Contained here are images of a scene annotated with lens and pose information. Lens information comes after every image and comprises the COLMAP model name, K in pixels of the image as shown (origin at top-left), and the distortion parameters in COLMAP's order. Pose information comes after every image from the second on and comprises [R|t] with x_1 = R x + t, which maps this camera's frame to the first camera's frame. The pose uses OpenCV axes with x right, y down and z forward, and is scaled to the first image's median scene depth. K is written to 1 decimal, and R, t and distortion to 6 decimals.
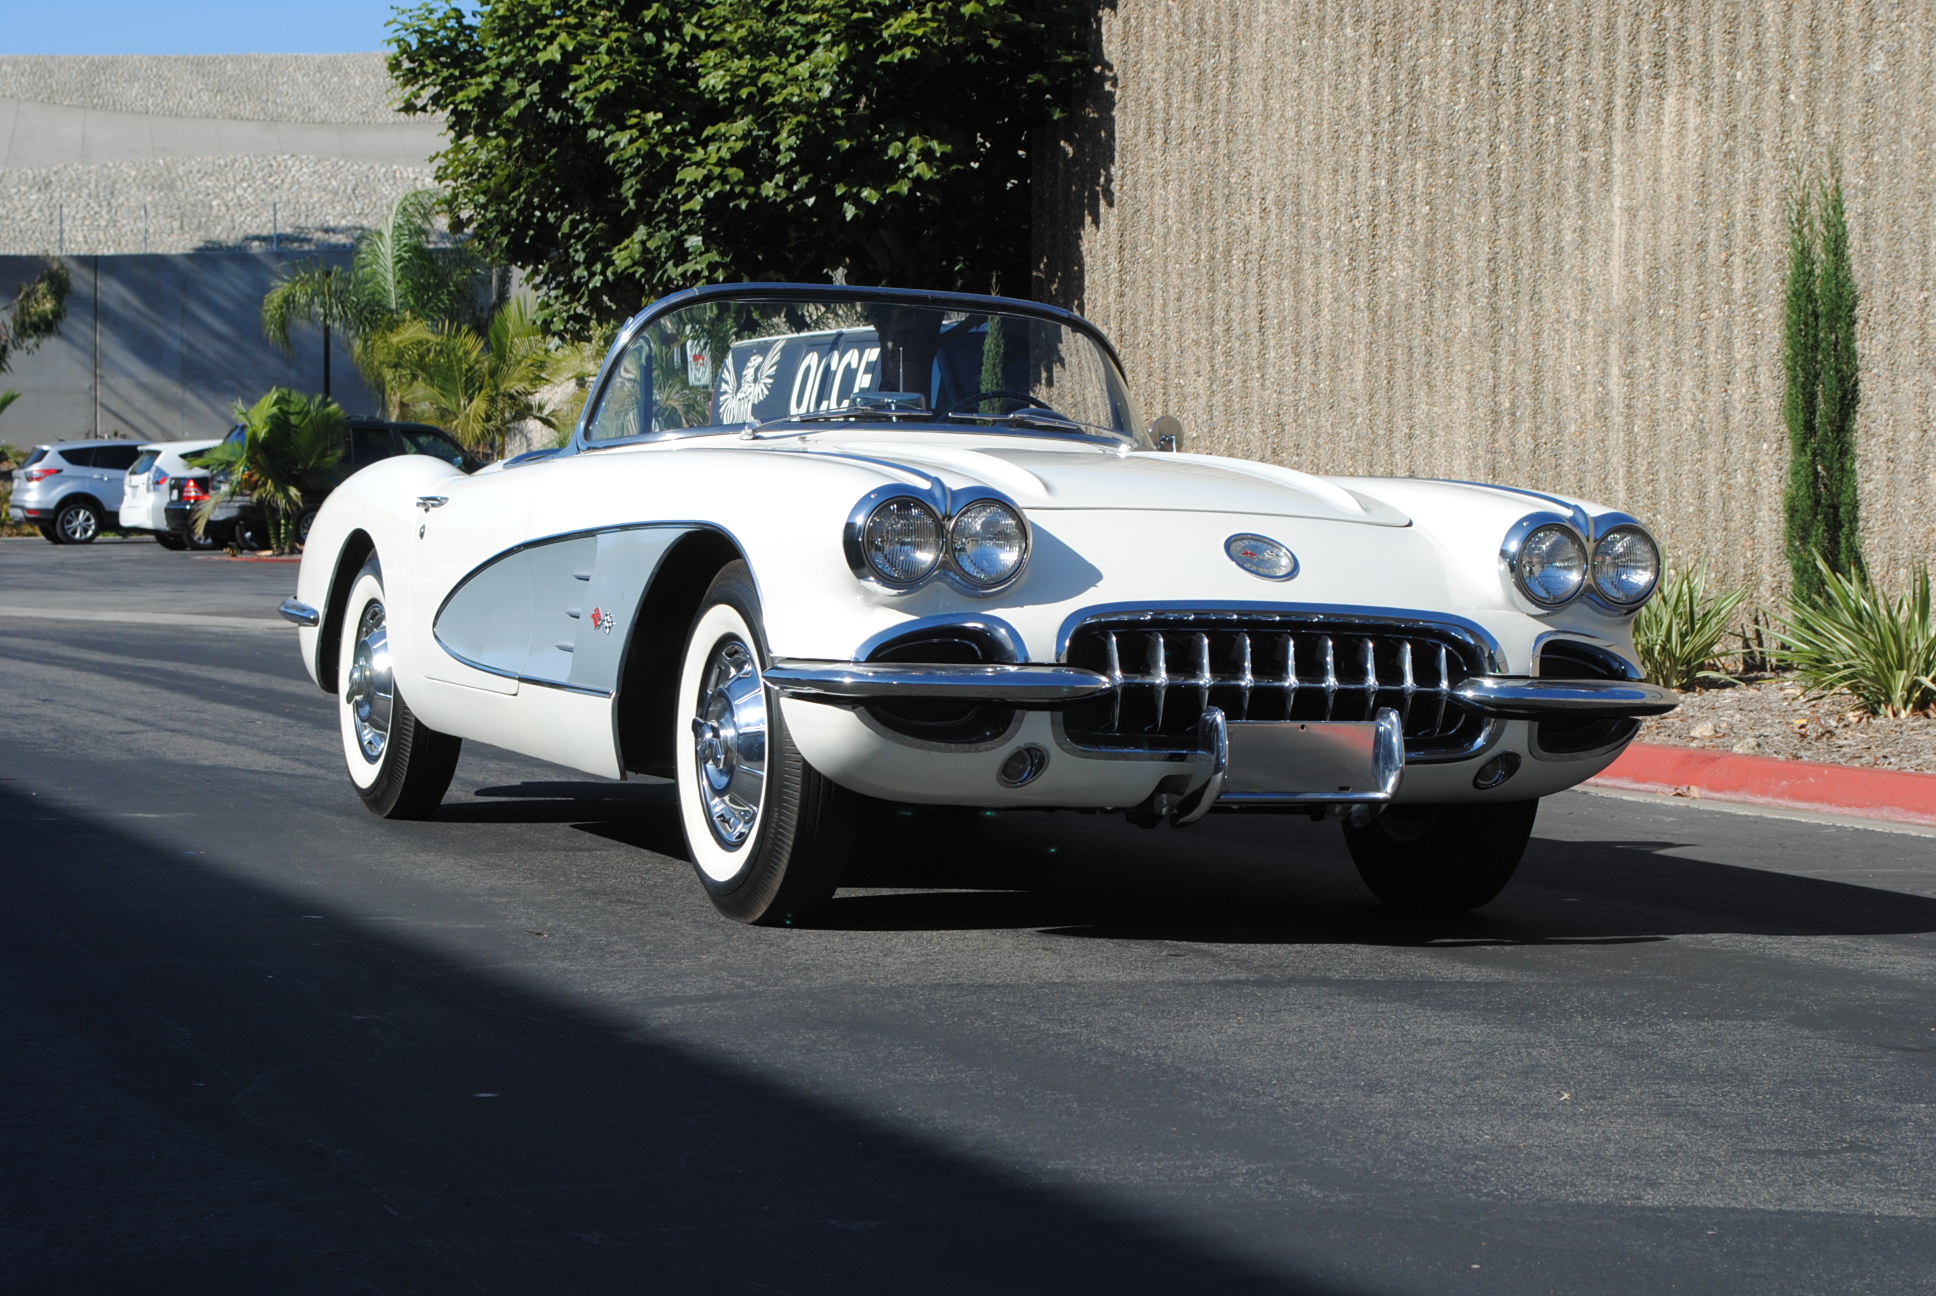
lens RADIAL K [[5181.5, 0, 968.0], [0, 5181.5, 648.0], [0, 0, 1]] dist [-0.009725, 0.470312]
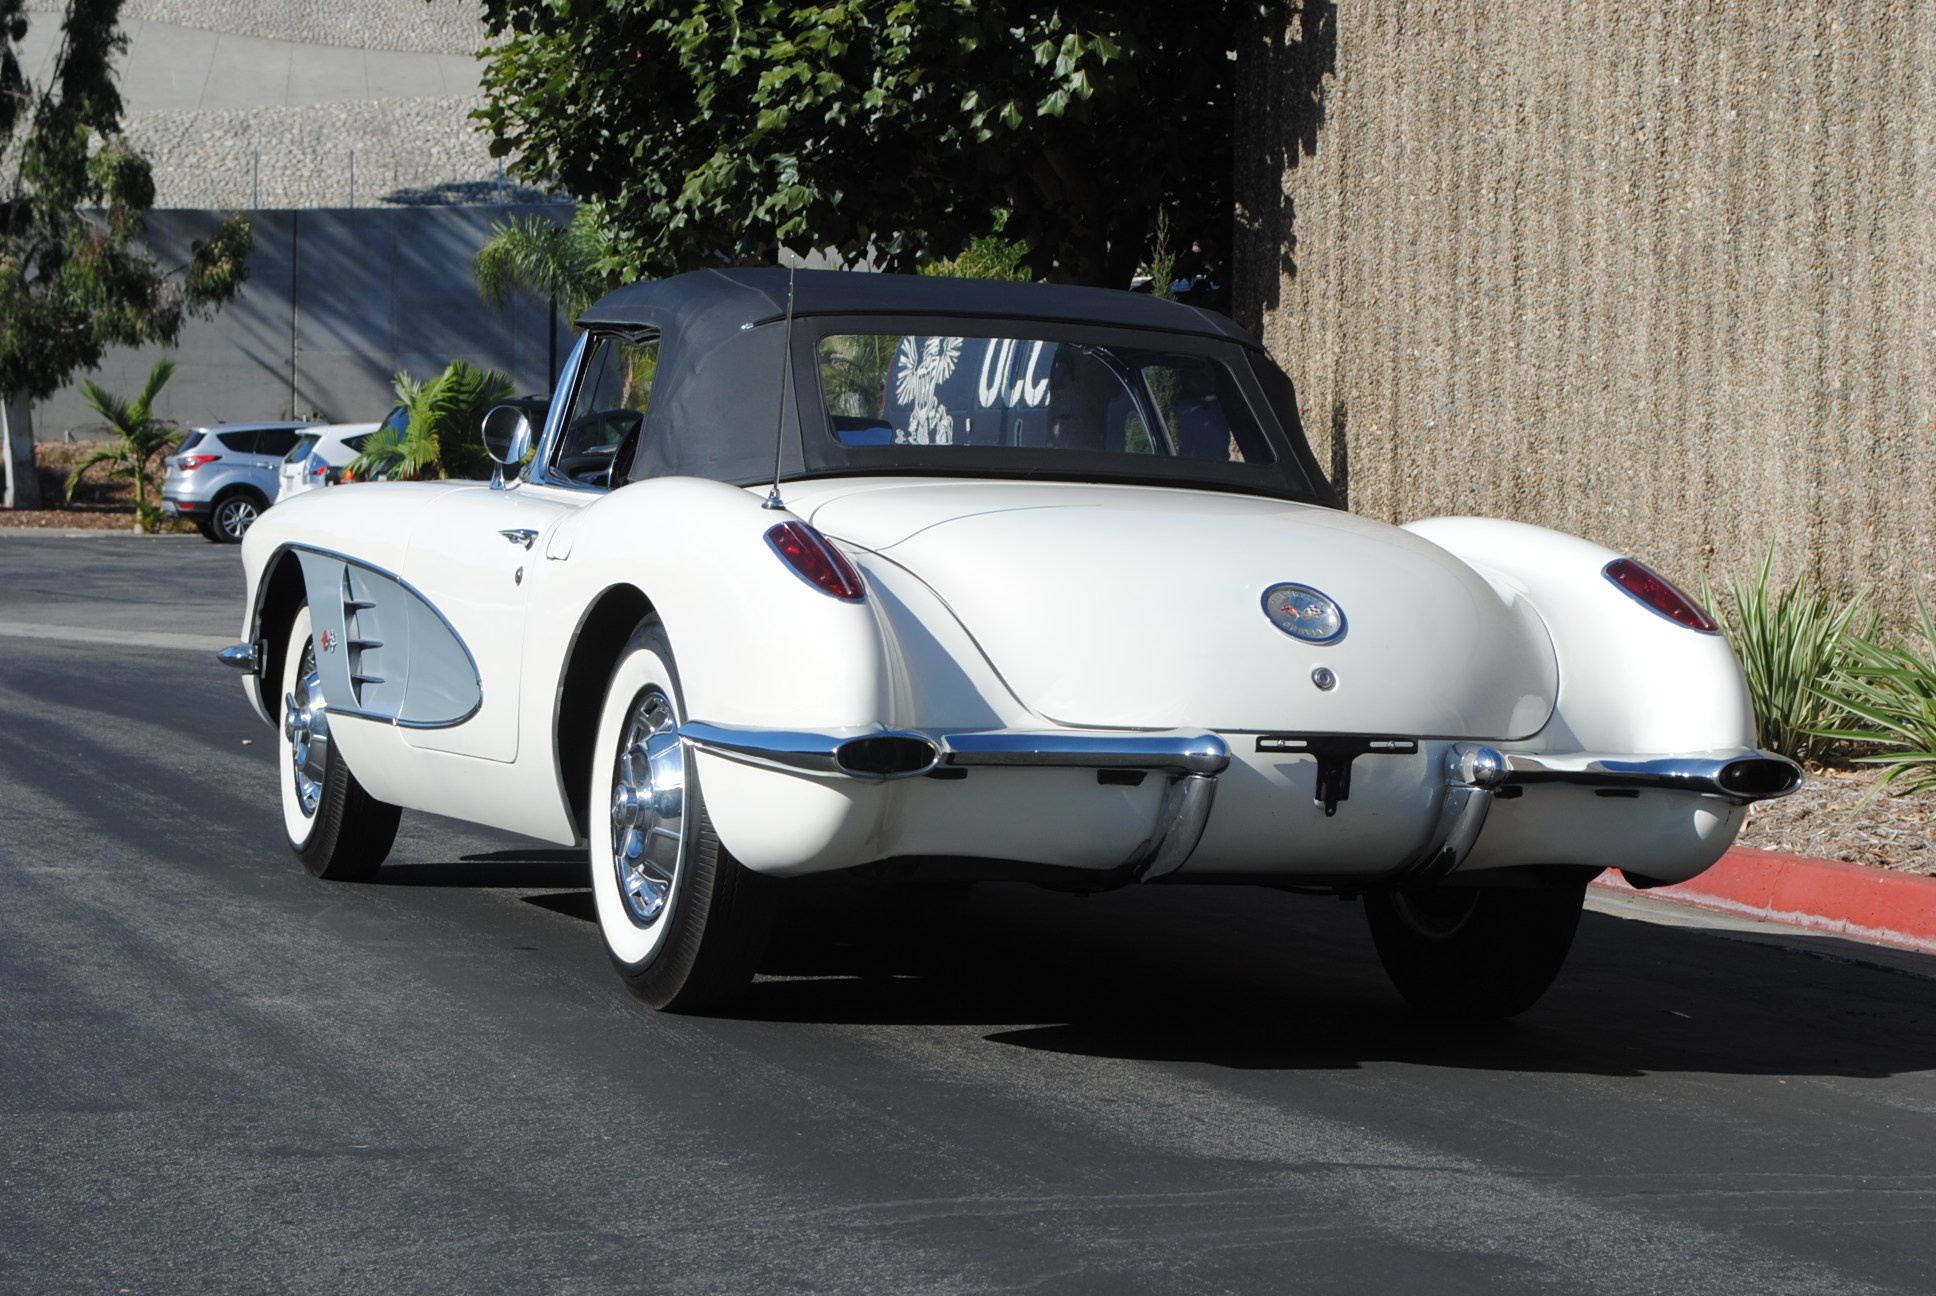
lens RADIAL K [[5181.5, 0, 968.0], [0, 5181.5, 648.0], [0, 0, 1]] dist [-0.009725, 0.470312]
pose [[0.995393, 0.009540, -0.095406, 0.050541], [-0.009249, 0.999951, 0.003496, -0.011241], [0.095434, -0.002597, 0.995432, 0.259766]]
